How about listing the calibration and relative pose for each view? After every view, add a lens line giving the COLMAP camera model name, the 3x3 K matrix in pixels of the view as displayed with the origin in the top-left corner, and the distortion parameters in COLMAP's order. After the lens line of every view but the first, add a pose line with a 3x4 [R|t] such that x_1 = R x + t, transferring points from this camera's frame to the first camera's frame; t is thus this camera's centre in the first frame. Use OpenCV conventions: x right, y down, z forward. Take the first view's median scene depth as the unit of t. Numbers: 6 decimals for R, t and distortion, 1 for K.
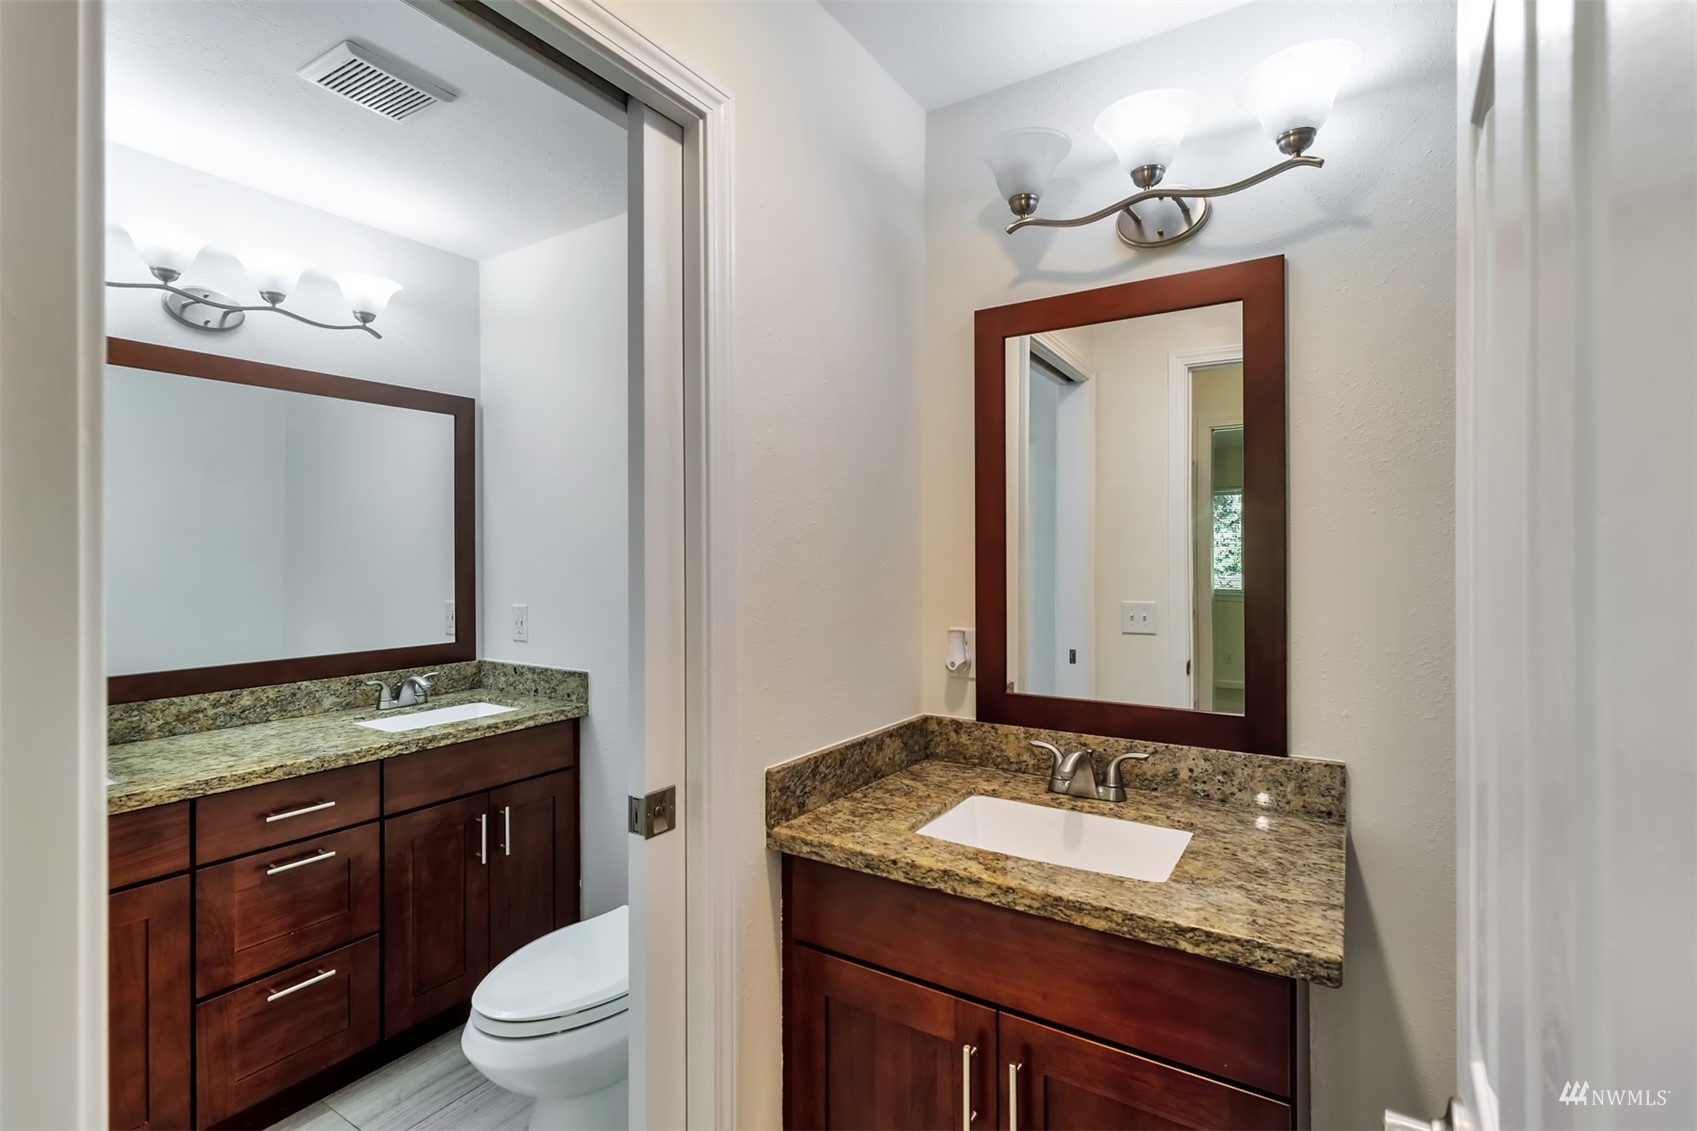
lens RADIAL K [[791.6, 0, 847.4], [0, 791.6, 551.9], [0, 0, 1]] dist [-0.001225, -0.000365]
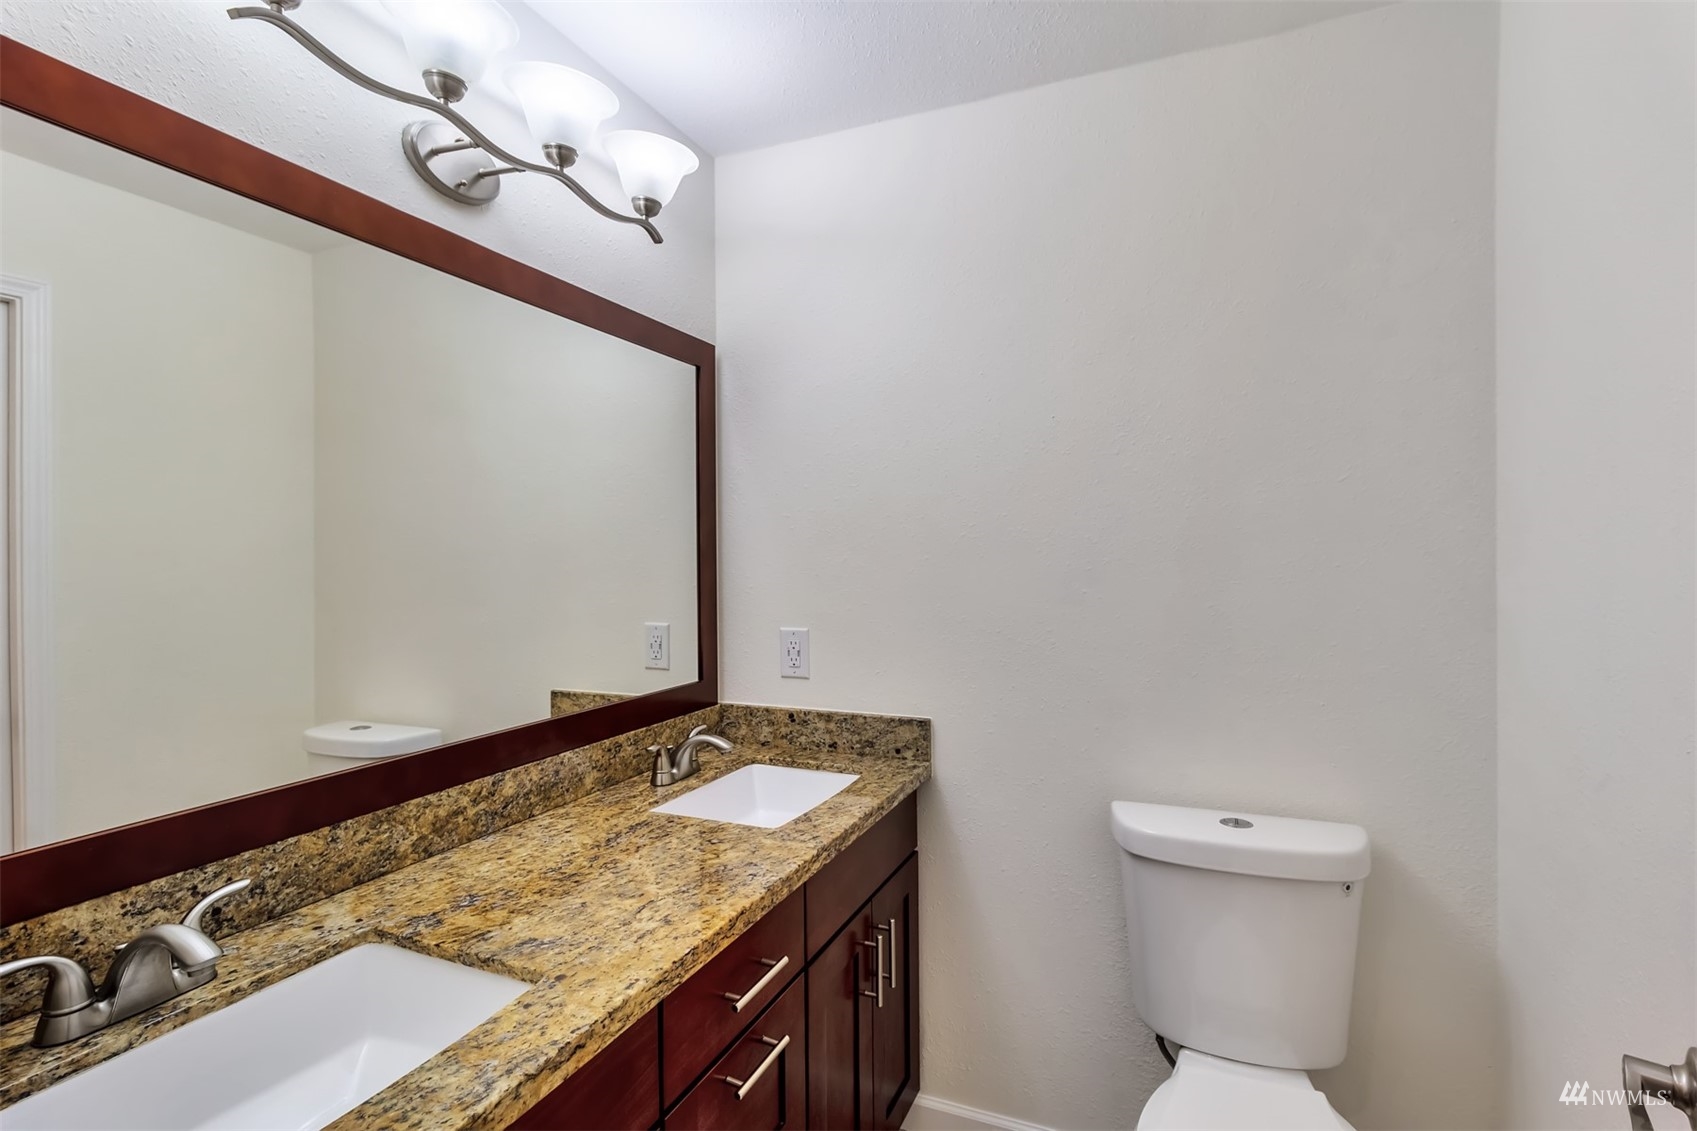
lens RADIAL K [[801.1, 0, 848.5], [0, 801.1, 565.5], [0, 0, 1]] dist [-0.000145, -0.000014]
pose [[0.984592, -0.001894, 0.174859, -0.590369], [-0.000226, 0.999927, 0.012103, -0.000186], [-0.174870, -0.011956, 0.984519, 0.310139]]
